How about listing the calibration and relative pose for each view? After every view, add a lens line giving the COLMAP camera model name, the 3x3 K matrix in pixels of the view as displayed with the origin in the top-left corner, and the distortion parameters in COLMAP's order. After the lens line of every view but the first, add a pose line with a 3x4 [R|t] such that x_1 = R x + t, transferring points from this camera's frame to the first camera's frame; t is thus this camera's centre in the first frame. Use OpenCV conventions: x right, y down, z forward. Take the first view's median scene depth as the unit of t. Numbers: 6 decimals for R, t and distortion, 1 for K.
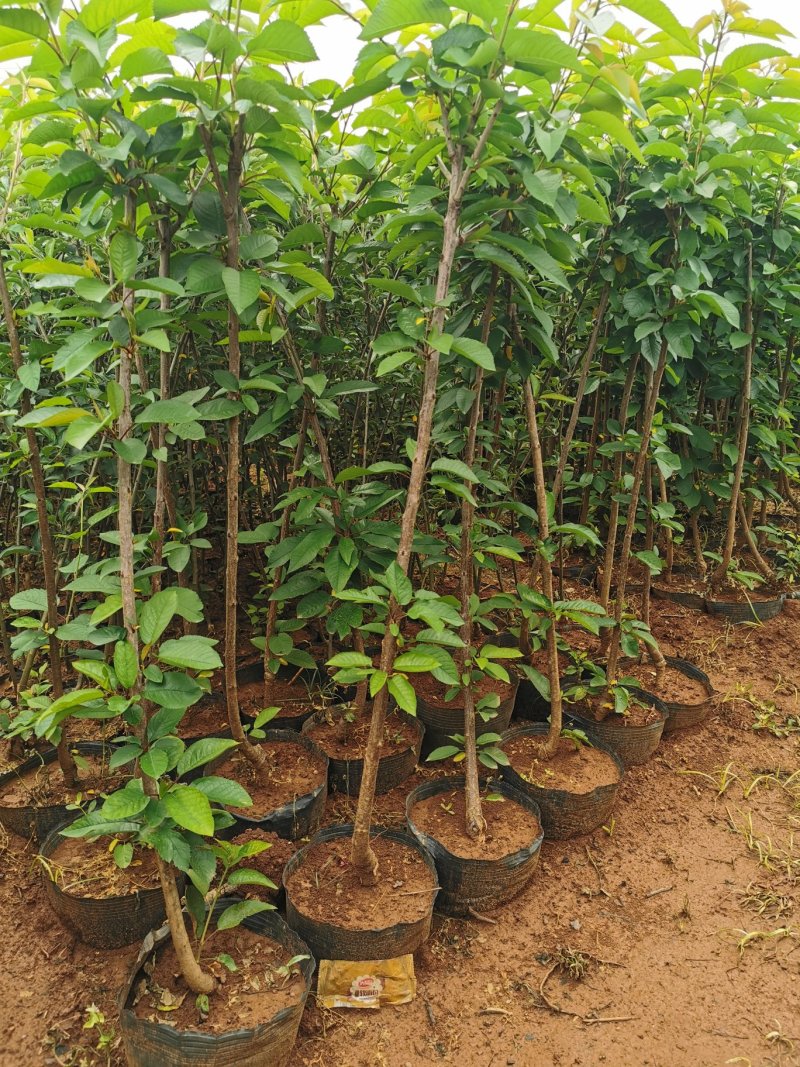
lens RADIAL K [[839.6, 0, 398.5], [0, 839.6, 531.3], [0, 0, 1]] dist [0.036564, -0.049119]
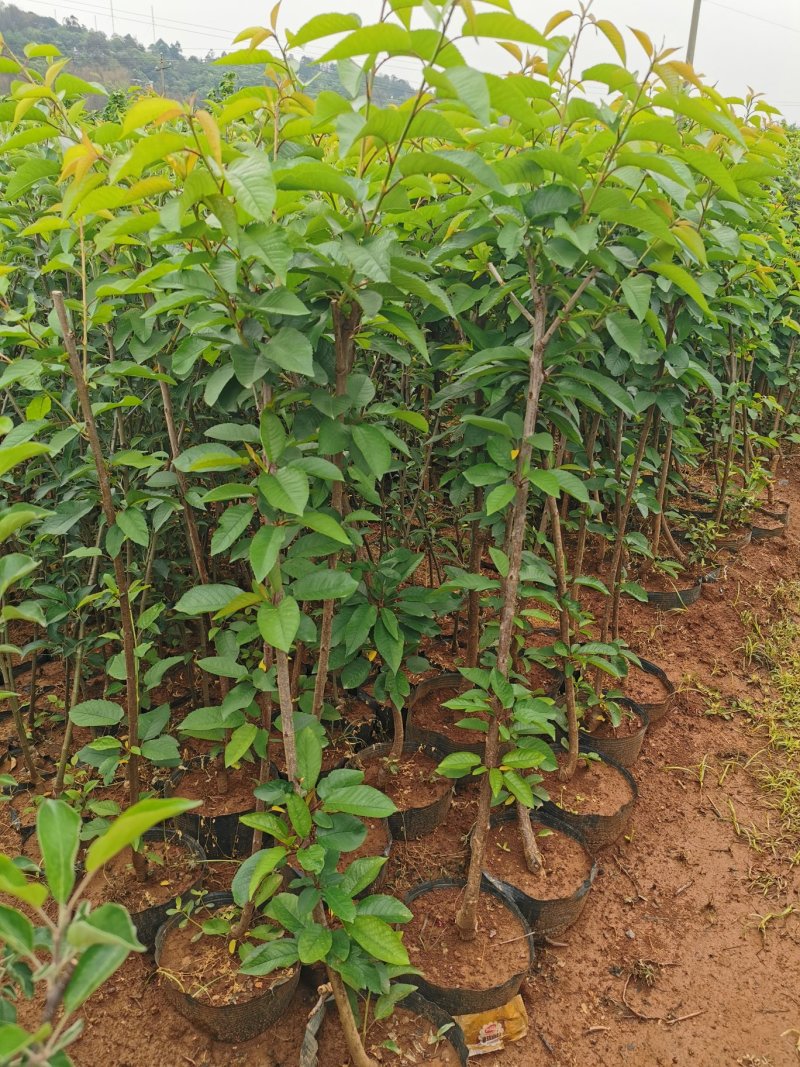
lens RADIAL K [[839.6, 0, 404.5], [0, 839.6, 534.5], [0, 0, 1]] dist [0.036564, -0.049119]
pose [[0.973777, -0.084019, 0.211420, -0.304338], [0.062096, 0.992178, 0.108287, -0.238428], [-0.218864, -0.092319, 0.971378, -0.026955]]
